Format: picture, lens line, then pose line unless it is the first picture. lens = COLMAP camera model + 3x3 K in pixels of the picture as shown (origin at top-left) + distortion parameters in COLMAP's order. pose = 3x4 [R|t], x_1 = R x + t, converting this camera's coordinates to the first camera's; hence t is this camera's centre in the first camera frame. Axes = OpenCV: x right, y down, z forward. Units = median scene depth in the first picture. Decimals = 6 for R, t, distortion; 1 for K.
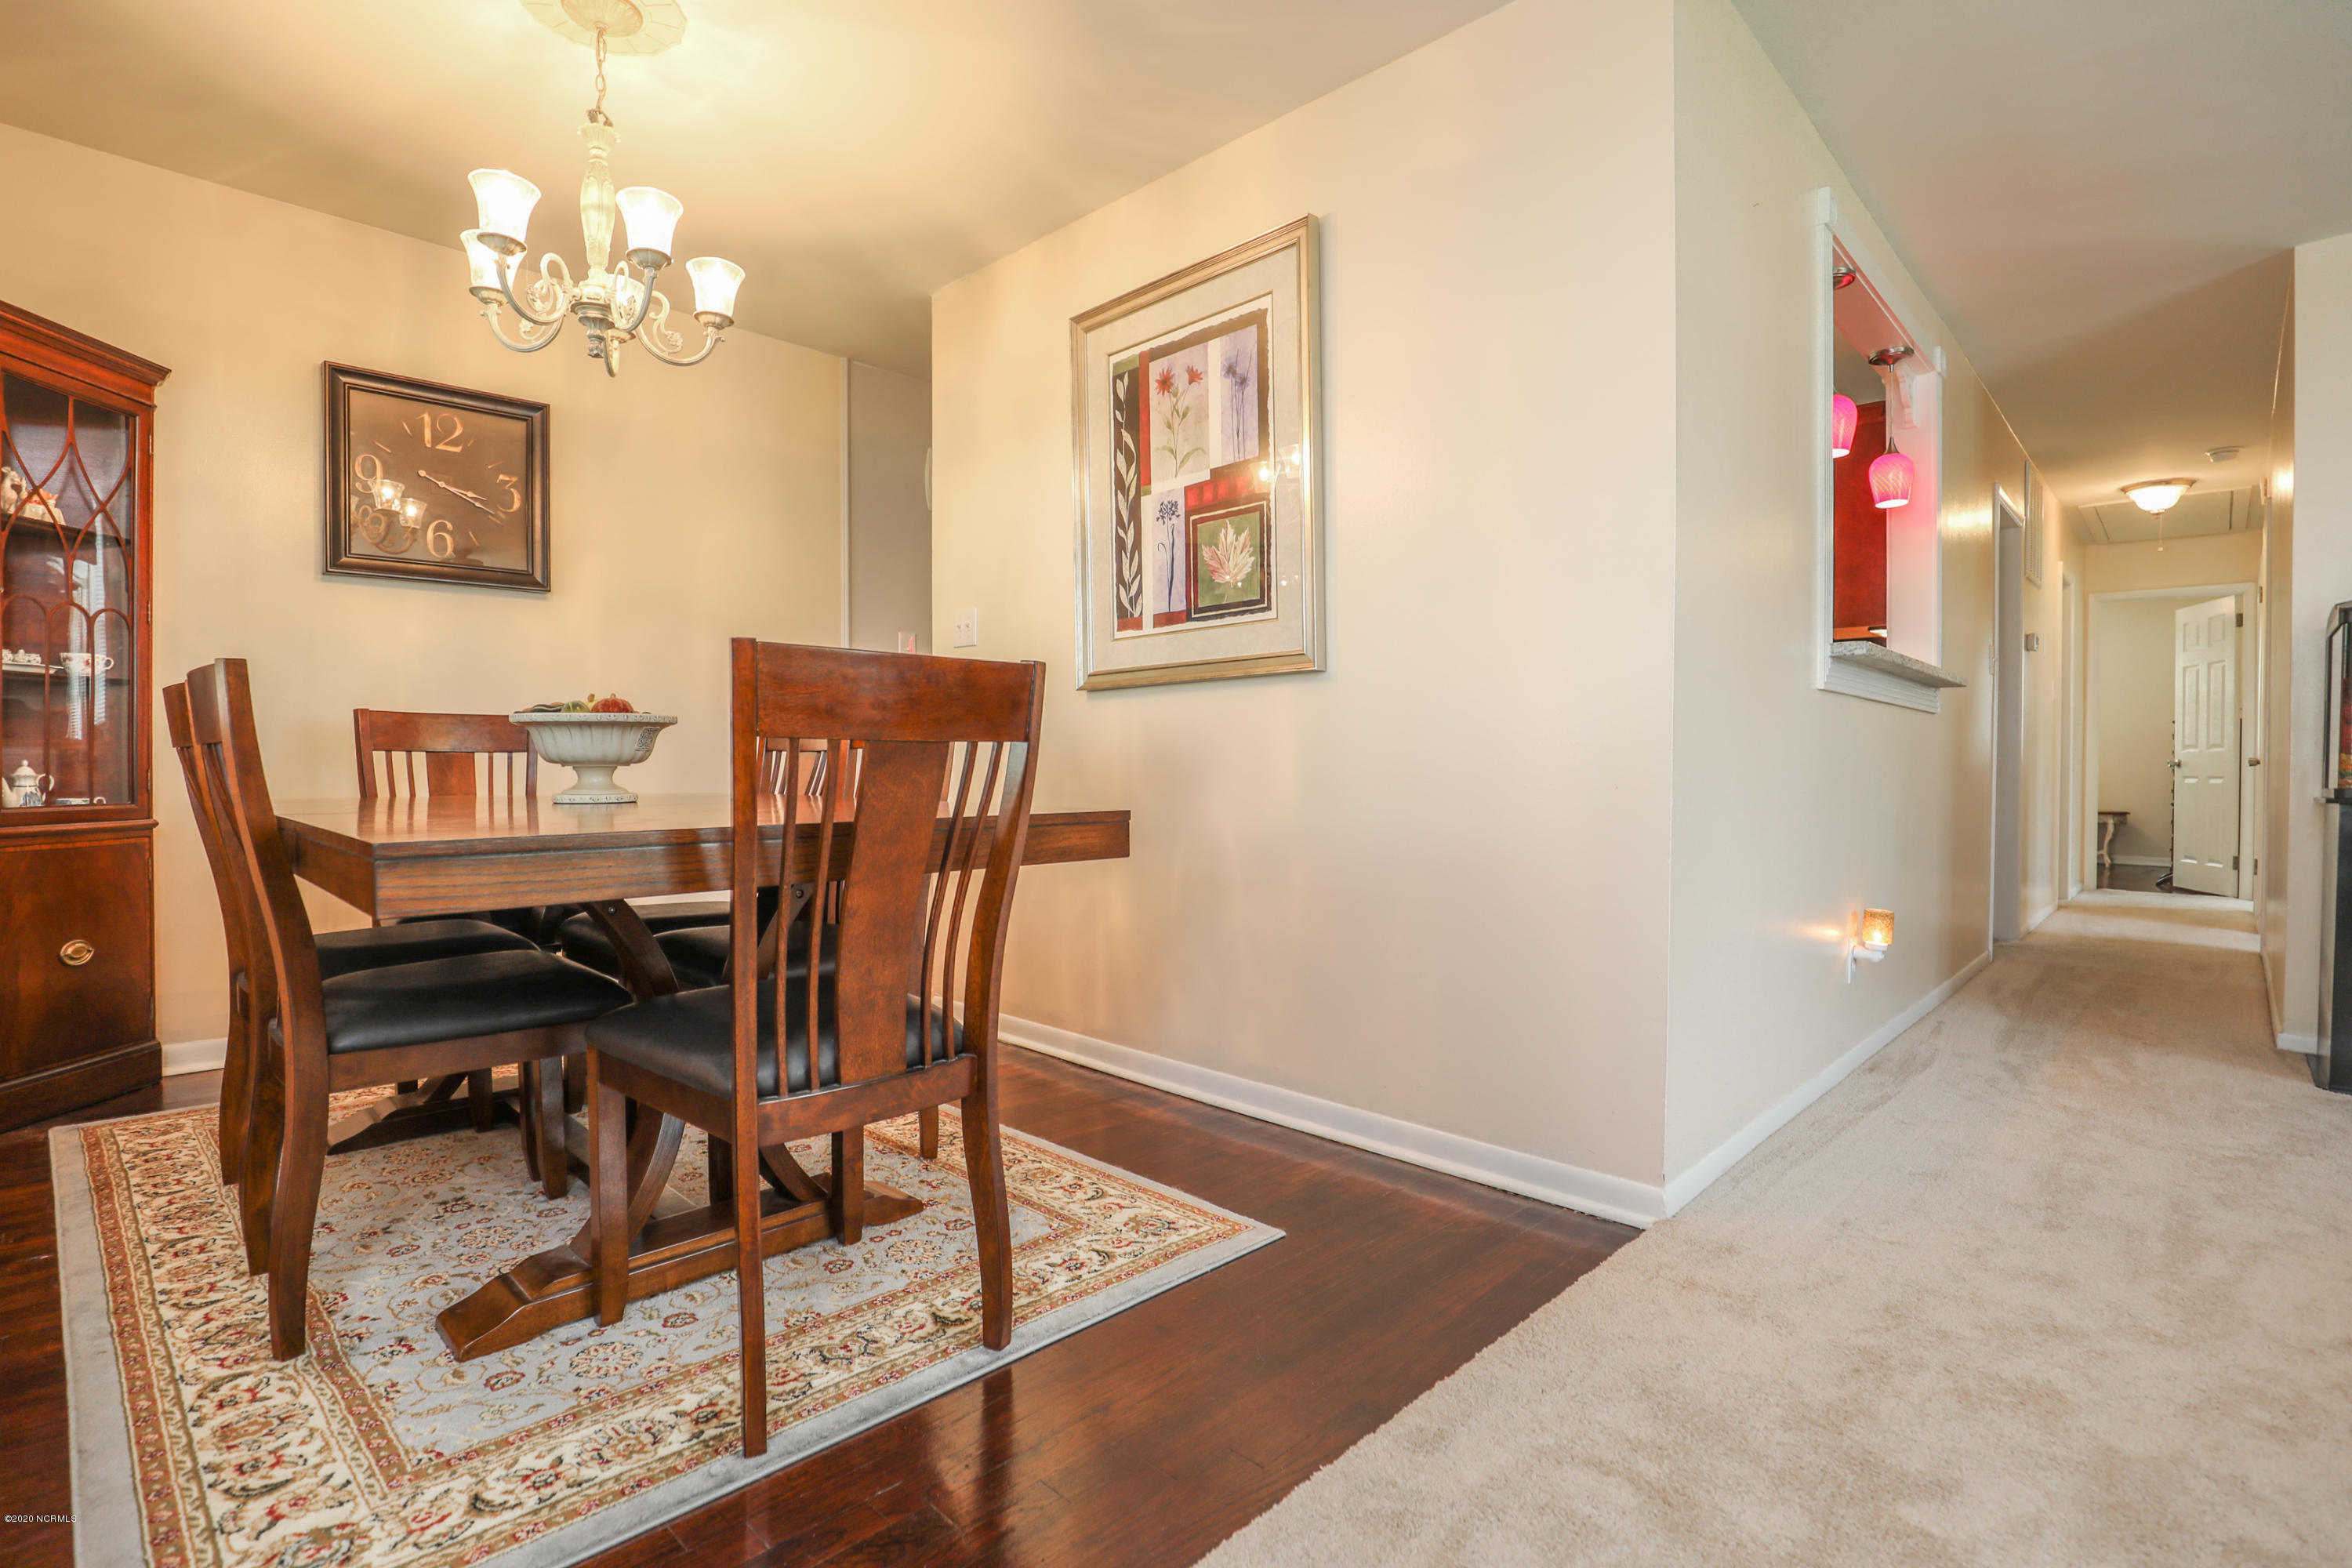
lens RADIAL K [[1100.8, 0, 1176.0], [0, 1100.8, 784.0], [0, 0, 1]] dist [-0.020219, 0.001248]
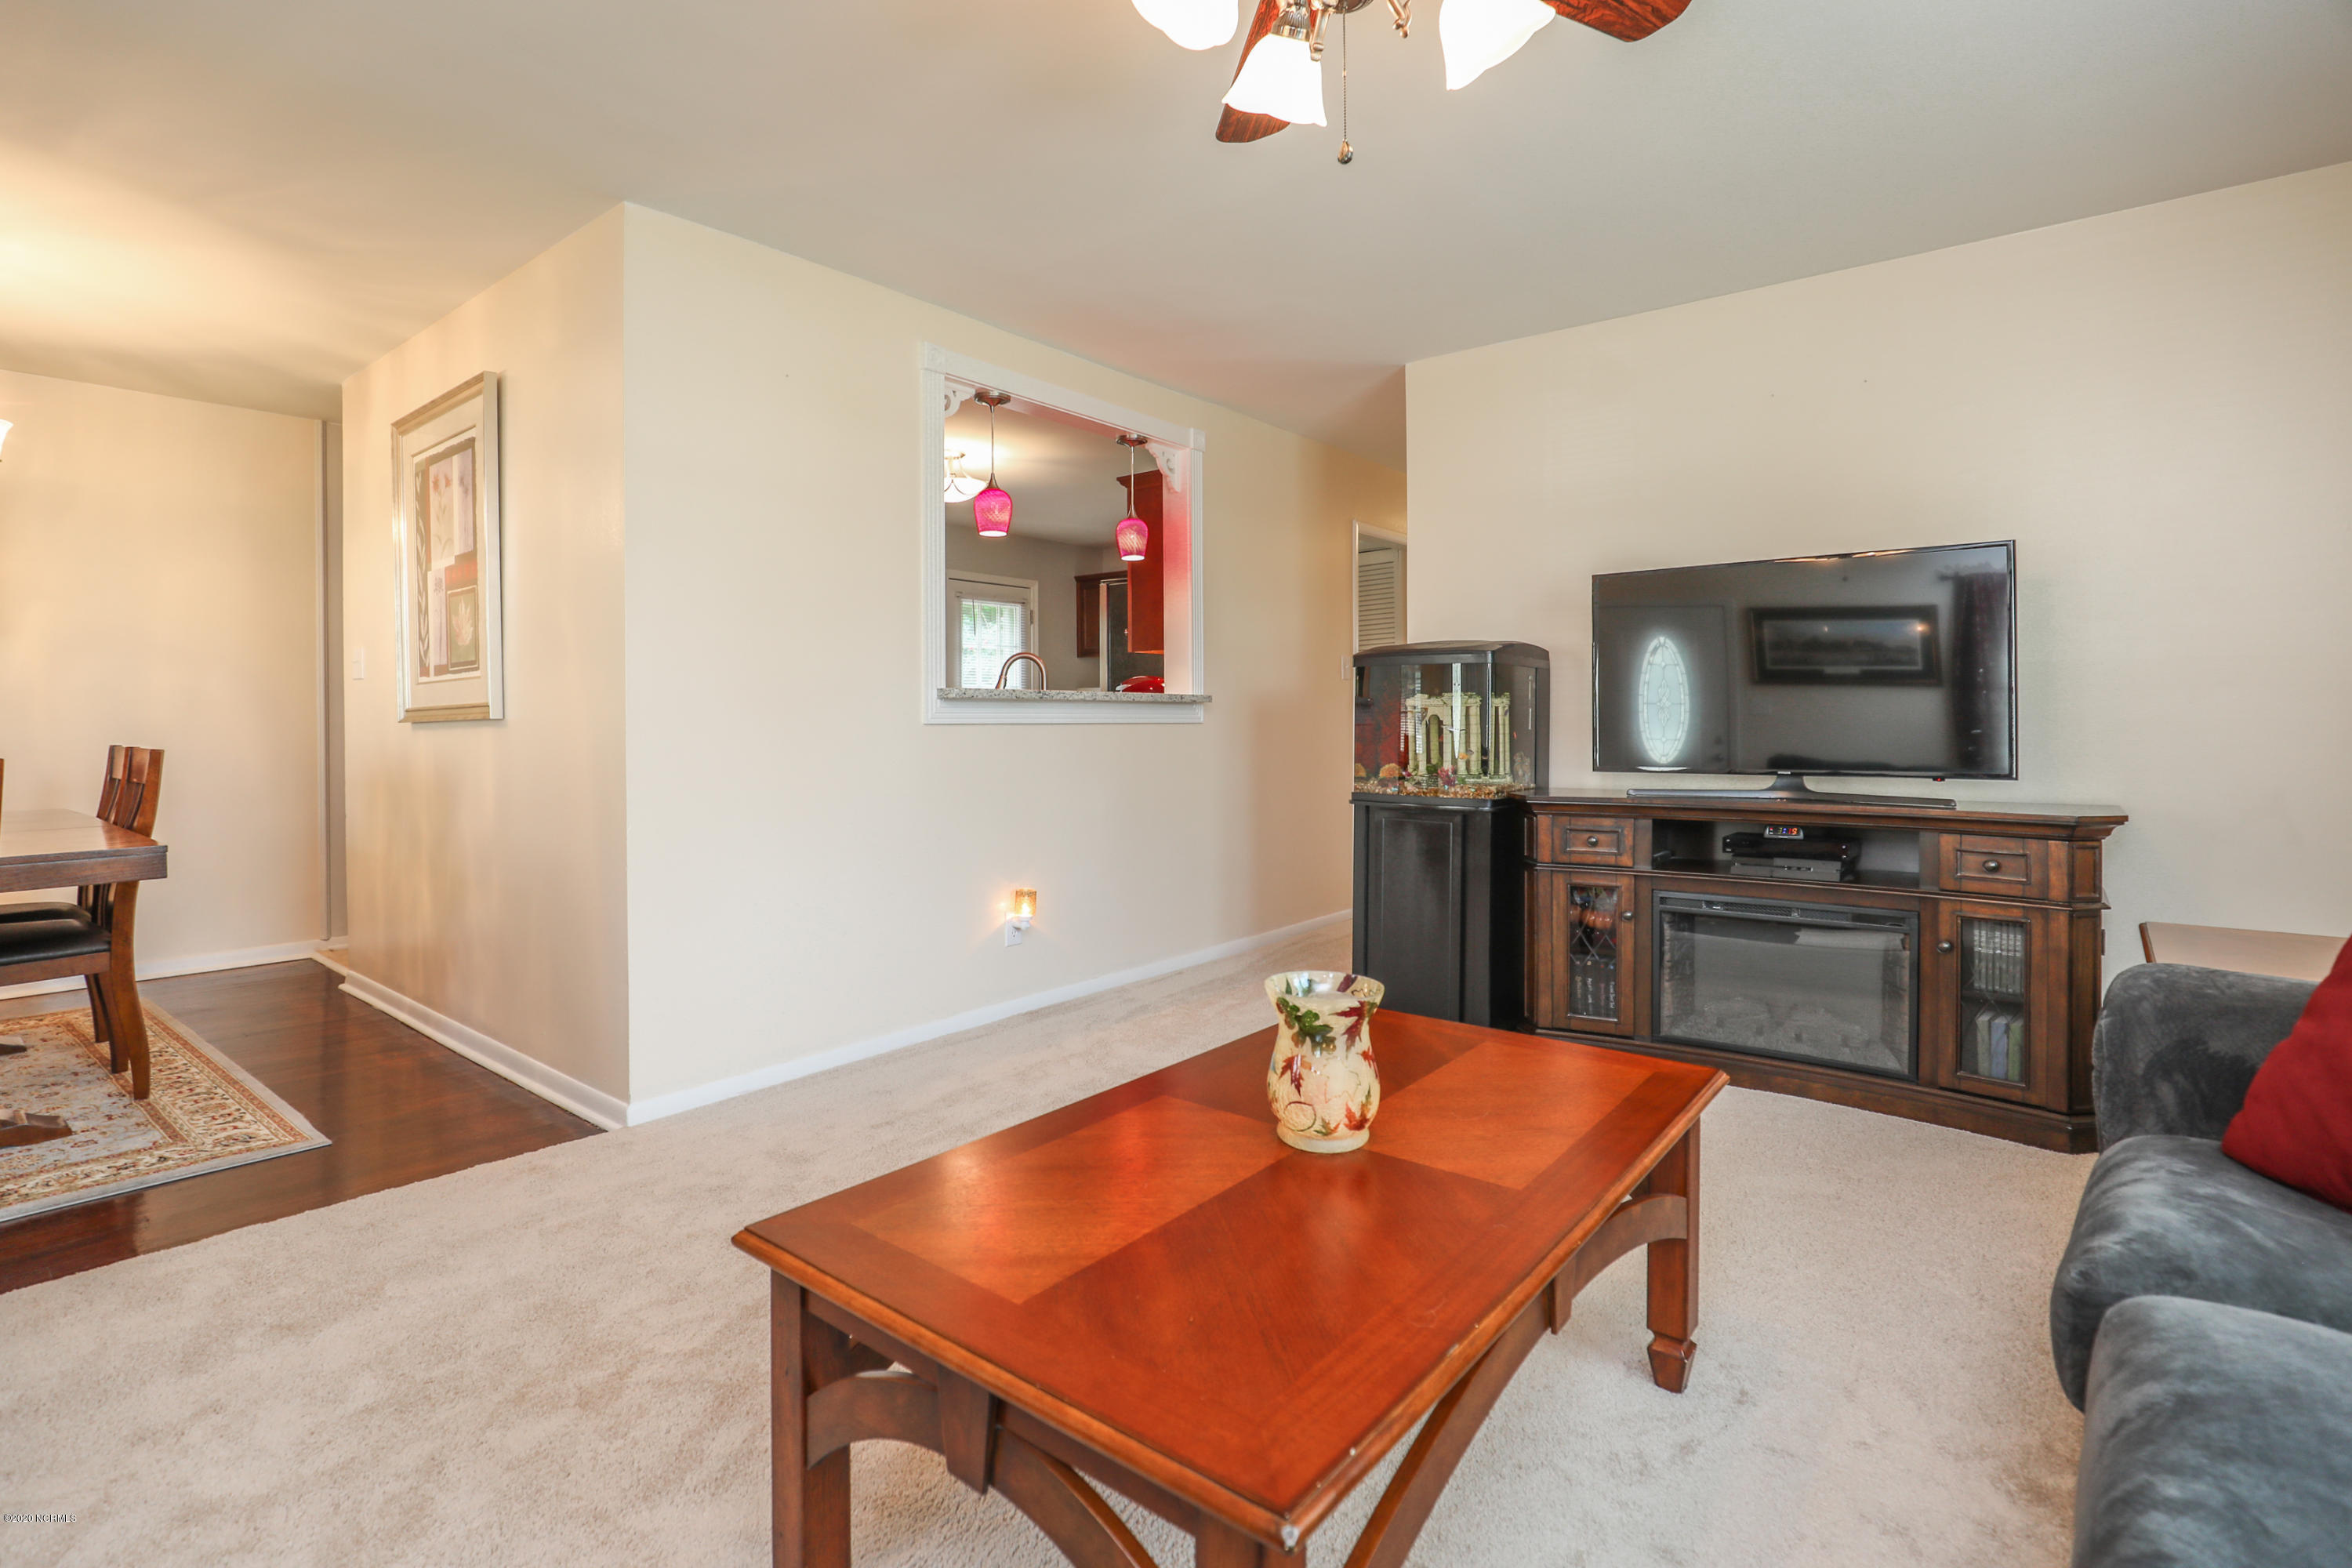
lens RADIAL K [[1107.5, 0, 1173.5], [0, 1107.5, 728.6], [0, 0, 1]] dist [-0.018585, 0.000709]
pose [[0.997130, -0.009792, 0.075070, 0.781028], [0.010182, 0.999937, -0.004811, -0.072297], [-0.075019, 0.005561, 0.997167, -0.341382]]
